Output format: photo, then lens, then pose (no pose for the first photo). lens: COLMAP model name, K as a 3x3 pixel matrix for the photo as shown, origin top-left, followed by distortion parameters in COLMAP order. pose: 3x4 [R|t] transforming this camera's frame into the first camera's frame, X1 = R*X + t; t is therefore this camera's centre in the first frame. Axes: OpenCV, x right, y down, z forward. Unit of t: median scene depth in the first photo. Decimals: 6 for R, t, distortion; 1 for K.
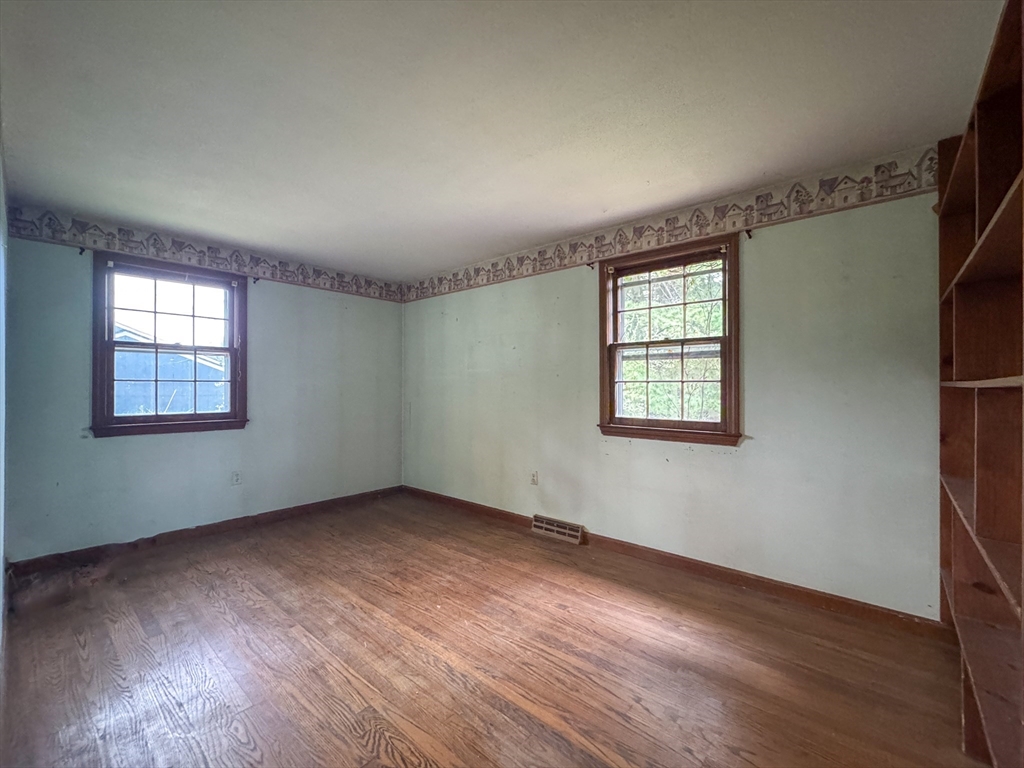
lens RADIAL K [[422.7, 0, 514.7], [0, 422.7, 404.0], [0, 0, 1]] dist [-0.022080, 0.000178]
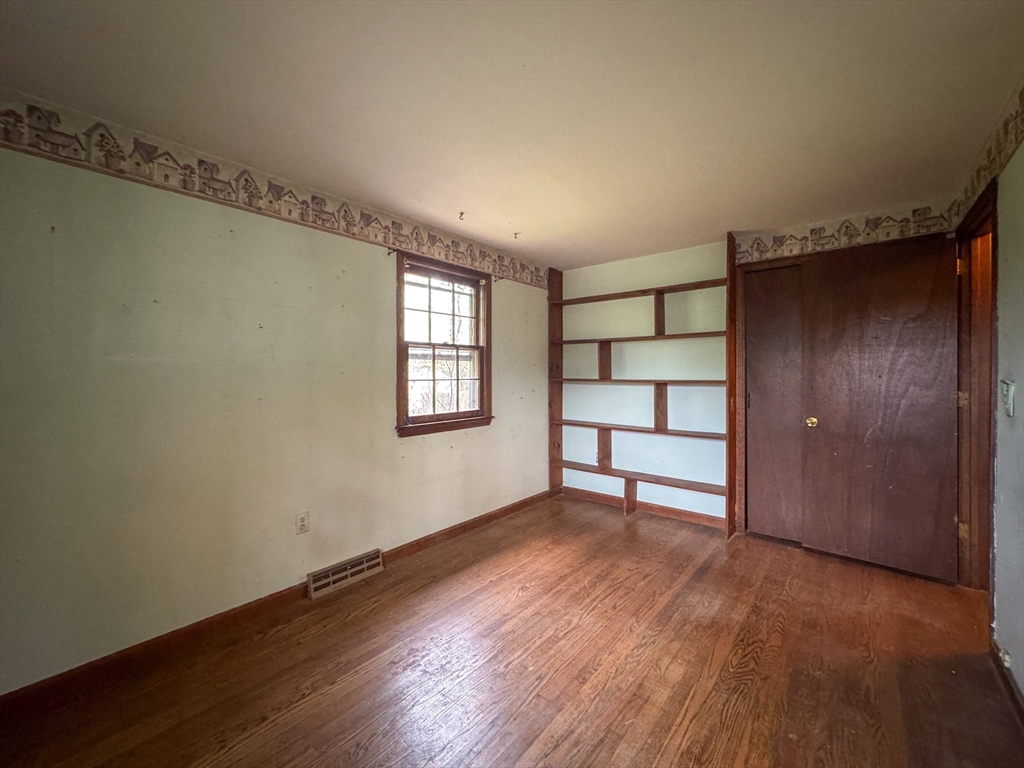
lens RADIAL K [[415.0, 0, 512.0], [0, 415.0, 384.0], [0, 0, 1]] dist [0.006842, 0.000195]
pose [[-0.008801, -0.037253, 0.999267, -0.788636], [0.035747, 0.998655, 0.037545, -0.078808], [-0.999322, 0.036051, -0.007458, 0.841050]]
